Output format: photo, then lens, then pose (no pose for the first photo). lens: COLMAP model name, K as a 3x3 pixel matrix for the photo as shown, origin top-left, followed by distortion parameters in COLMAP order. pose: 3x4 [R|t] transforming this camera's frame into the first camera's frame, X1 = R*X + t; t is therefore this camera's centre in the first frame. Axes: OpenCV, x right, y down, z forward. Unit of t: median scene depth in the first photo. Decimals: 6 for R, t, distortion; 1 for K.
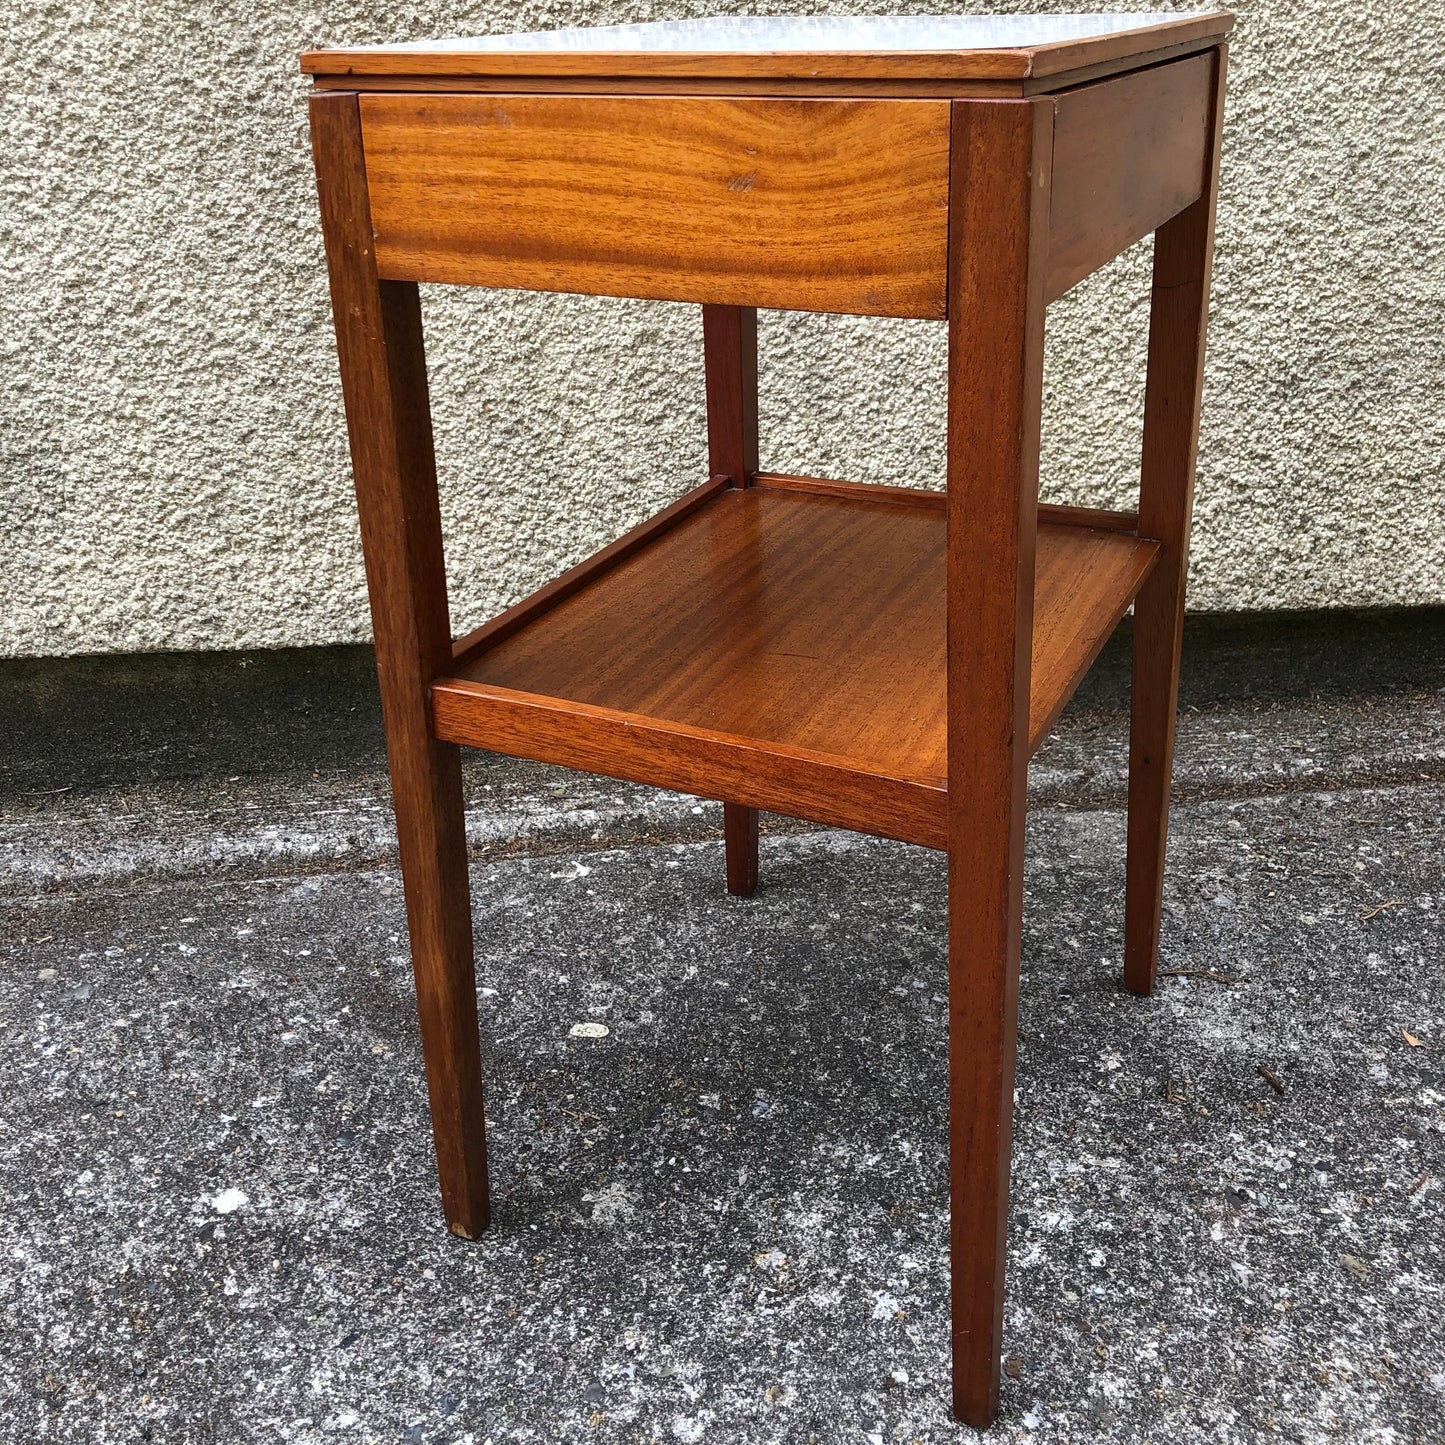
lens RADIAL K [[1594.1, 0, 730.7], [0, 1594.1, 568.0], [0, 0, 1]] dist [0.003559, 0.000000]
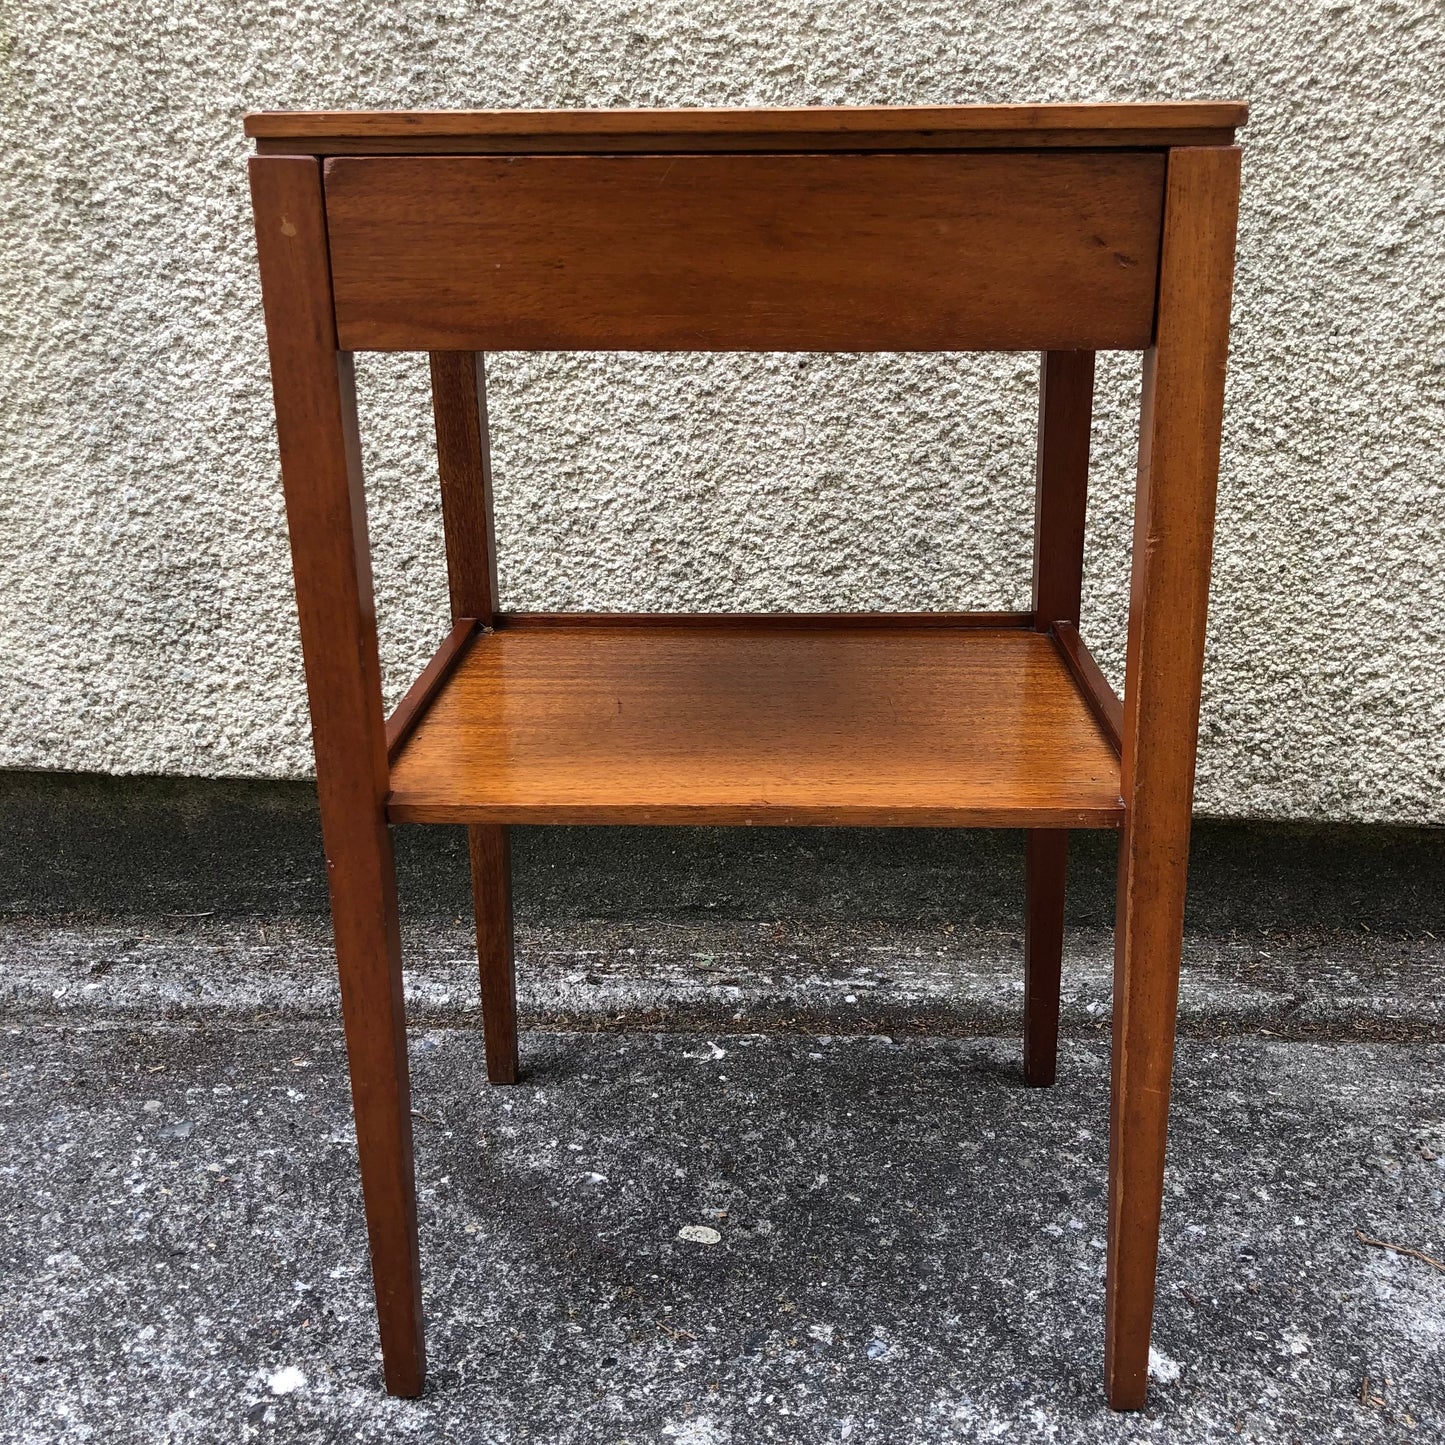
lens RADIAL K [[1594.1, 0, 729.0], [0, 1594.1, 703.7], [0, 0, 1]] dist [0.003559, 0.000000]
pose [[0.987427, 0.069288, -0.142084, 0.030939], [-0.072064, 0.997295, -0.014482, 0.002027], [0.140696, 0.024539, 0.989749, 0.088255]]
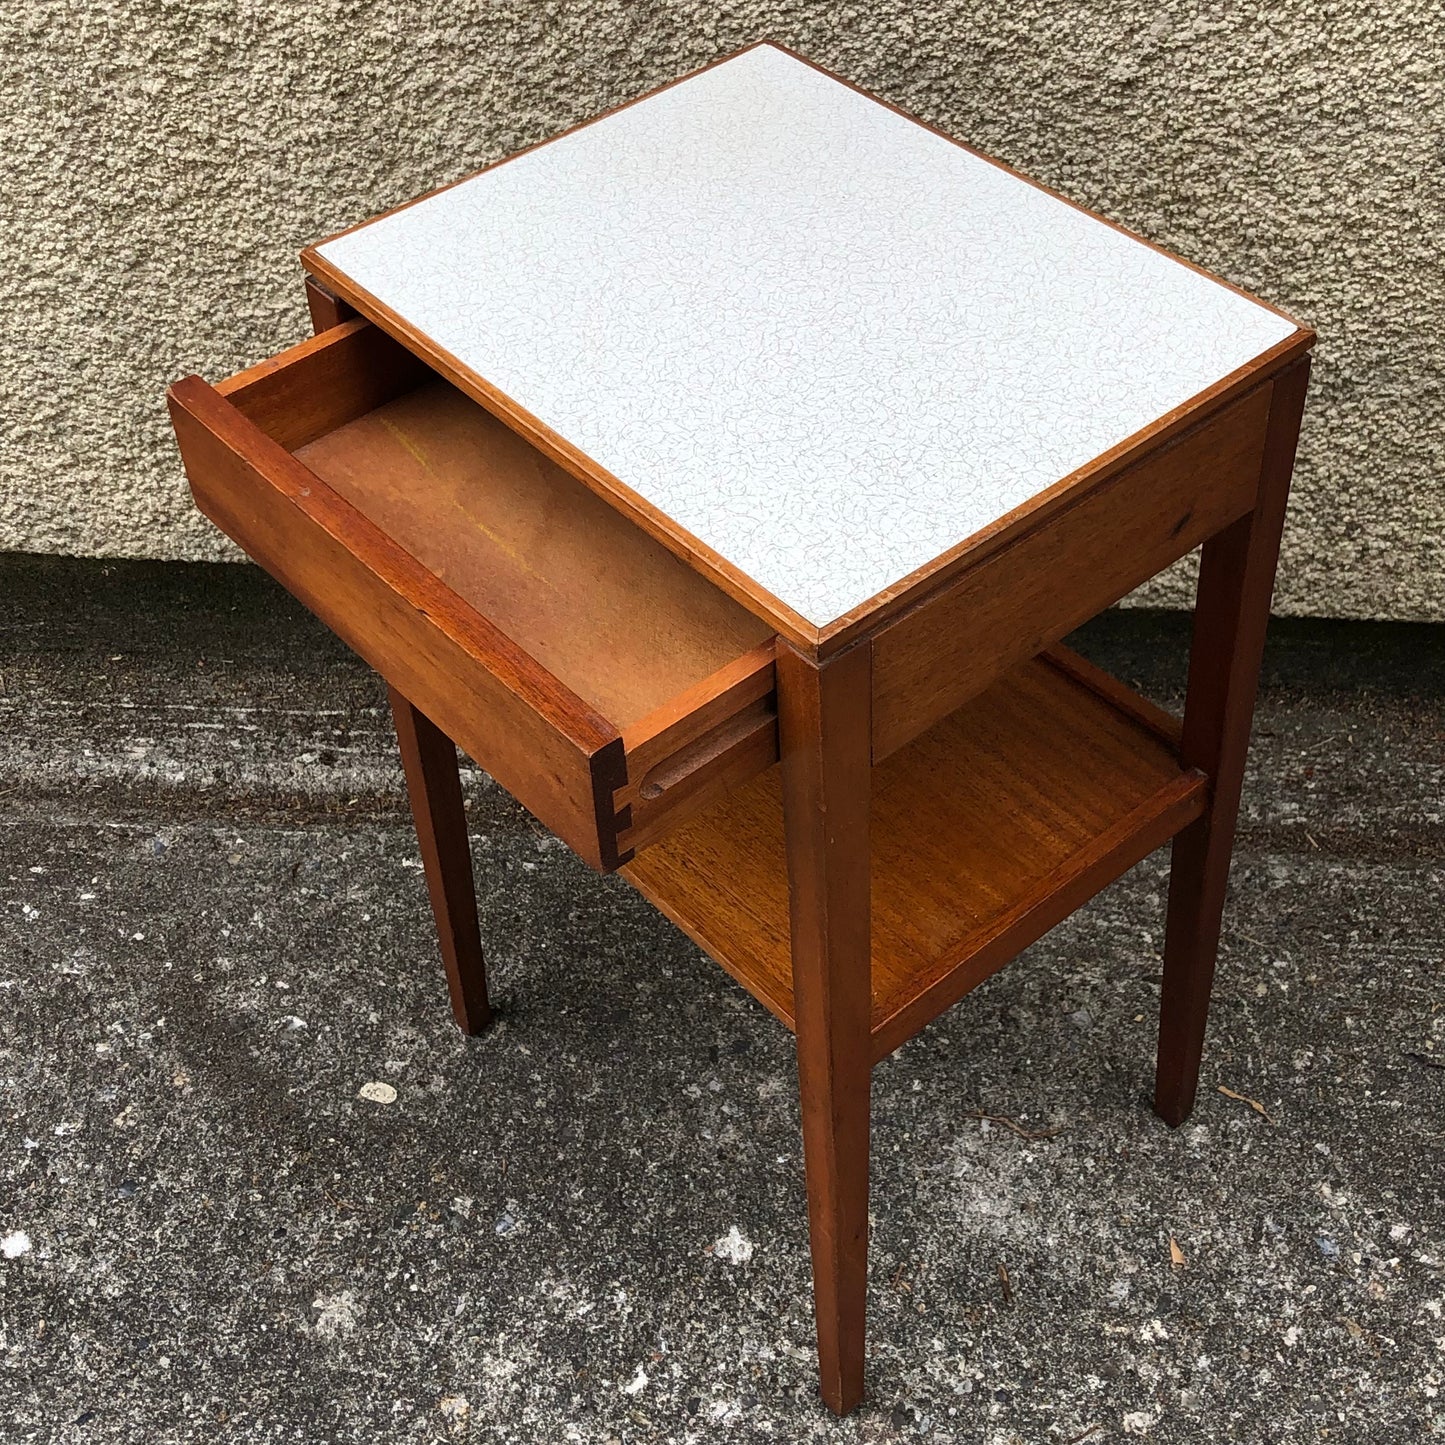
lens RADIAL K [[2206.9, 0, 737.1], [0, 2206.9, 616.6], [0, 0, 1]] dist [0.016386, 0.000000]
pose [[0.980284, 0.126725, -0.151602, 0.270956], [-0.055328, 0.912603, 0.405086, -0.497126], [0.189687, -0.388711, 0.901622, -0.094778]]
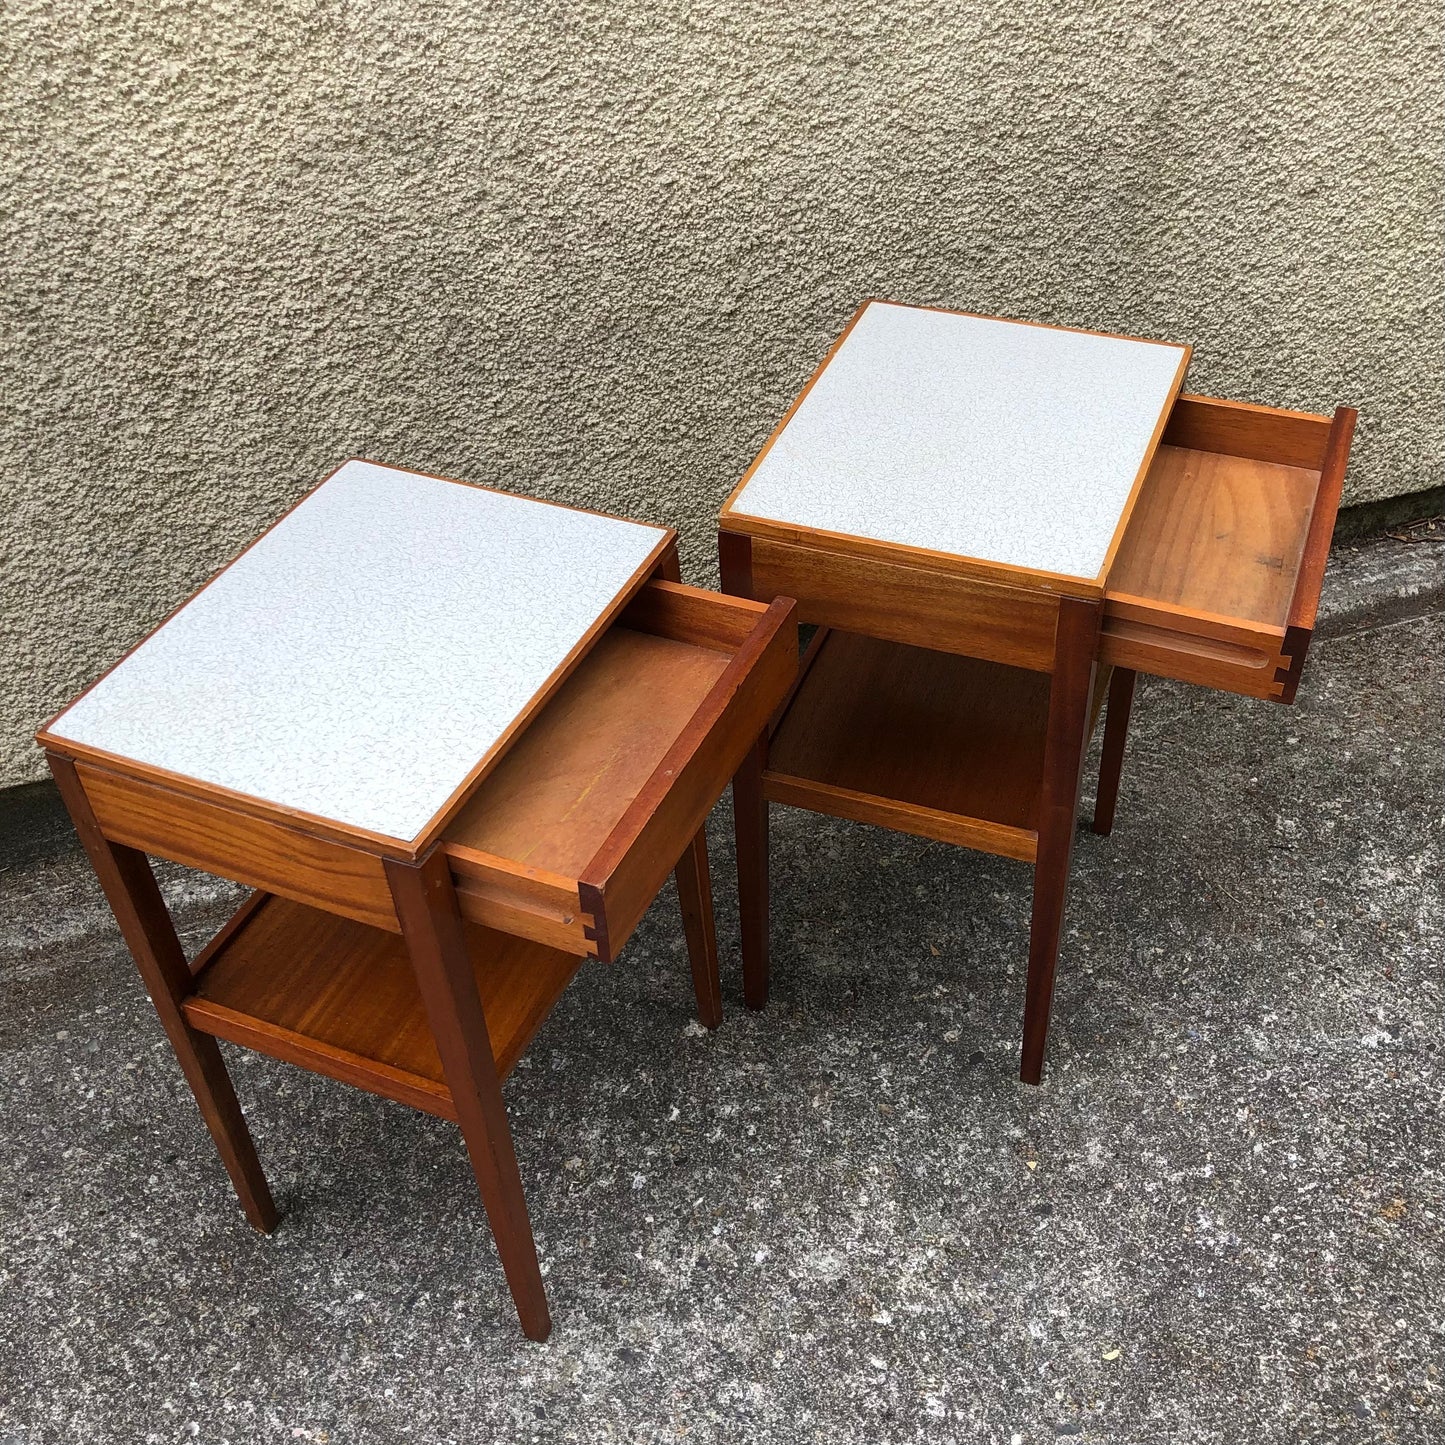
lens RADIAL K [[1632.3, 0, 775.1], [0, 1632.3, 705.7], [0, 0, 1]] dist [0.002757, 0.000000]
pose [[0.977225, -0.141412, 0.158222, 0.020569], [0.079623, 0.935474, 0.344310, -0.471385], [-0.196702, -0.323870, 0.925428, -0.410518]]
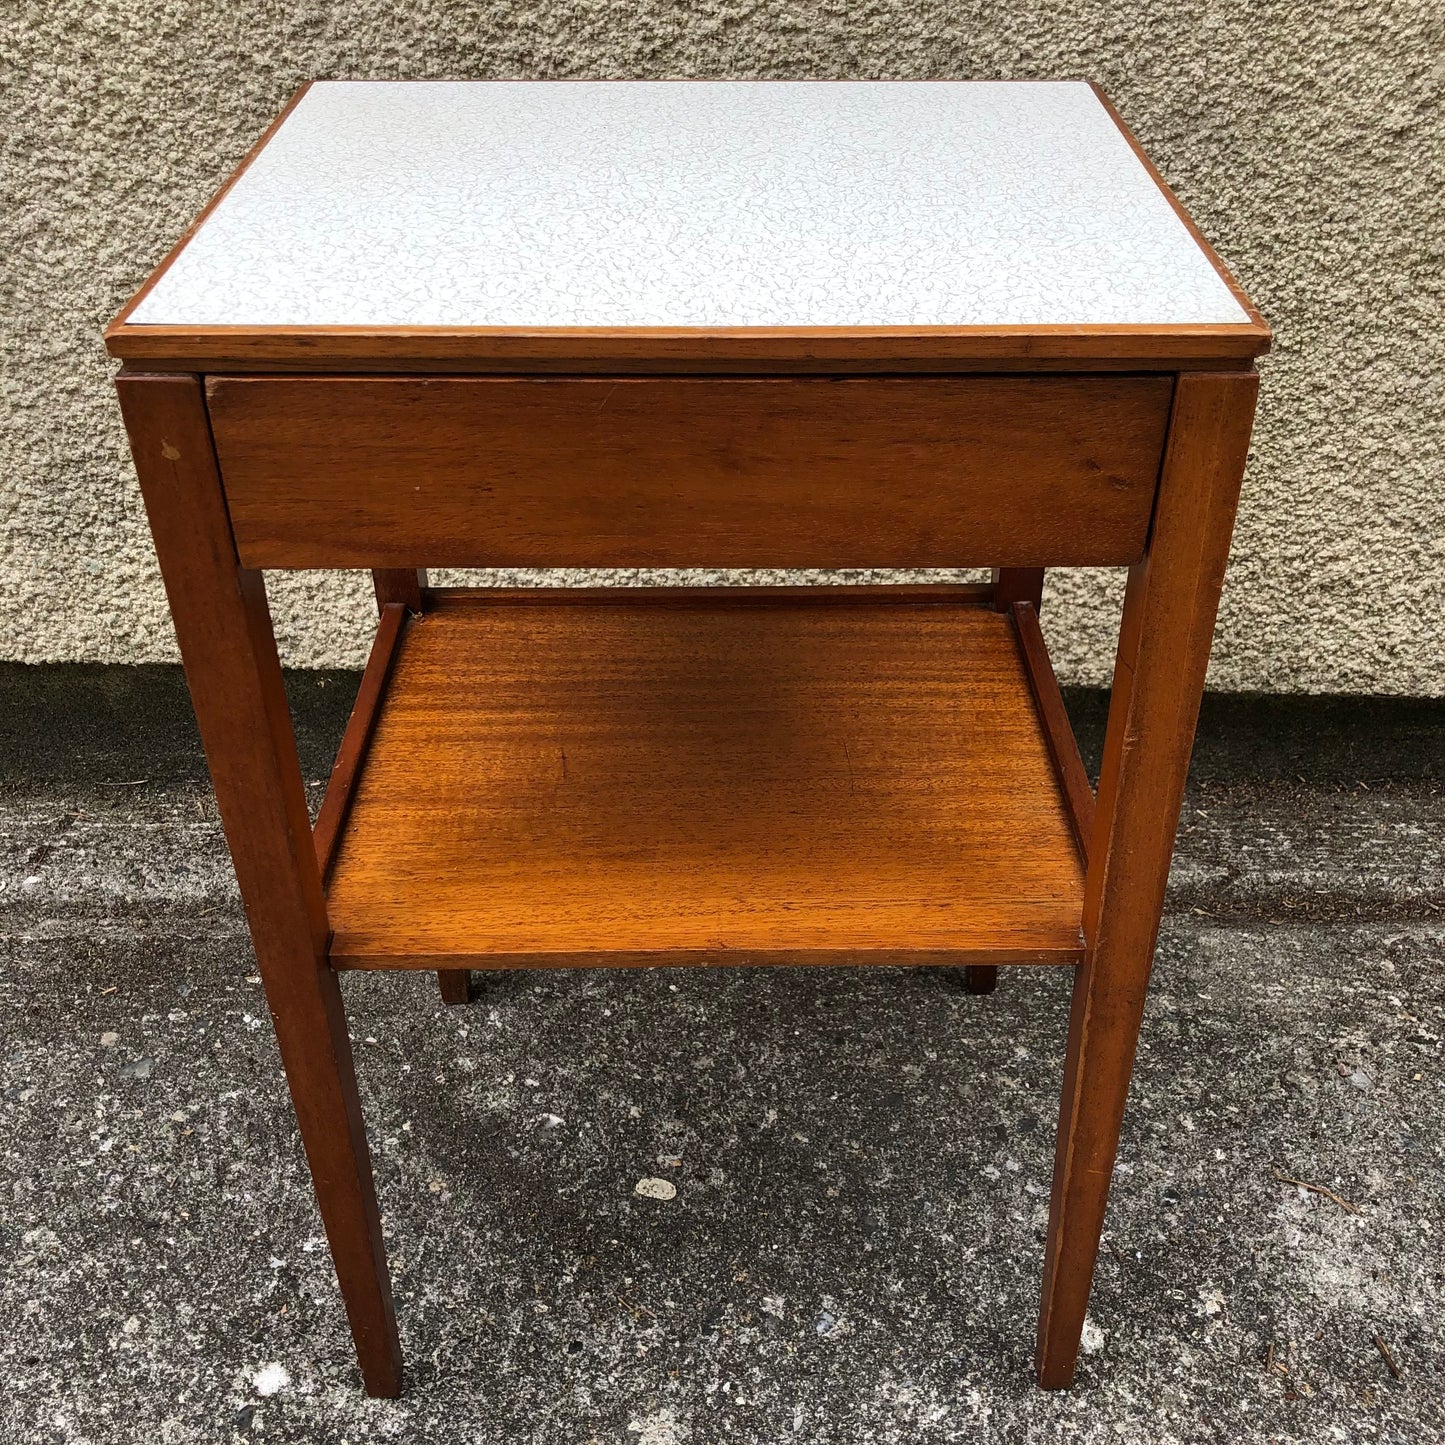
lens RADIAL K [[1594.1, 0, 740.0], [0, 1594.1, 667.9], [0, 0, 1]] dist [0.003559, 0.000000]
pose [[0.993547, 0.087623, -0.072019, 0.001795], [-0.067173, 0.966209, 0.248854, -0.215442], [0.091391, -0.242410, 0.965860, 0.144261]]
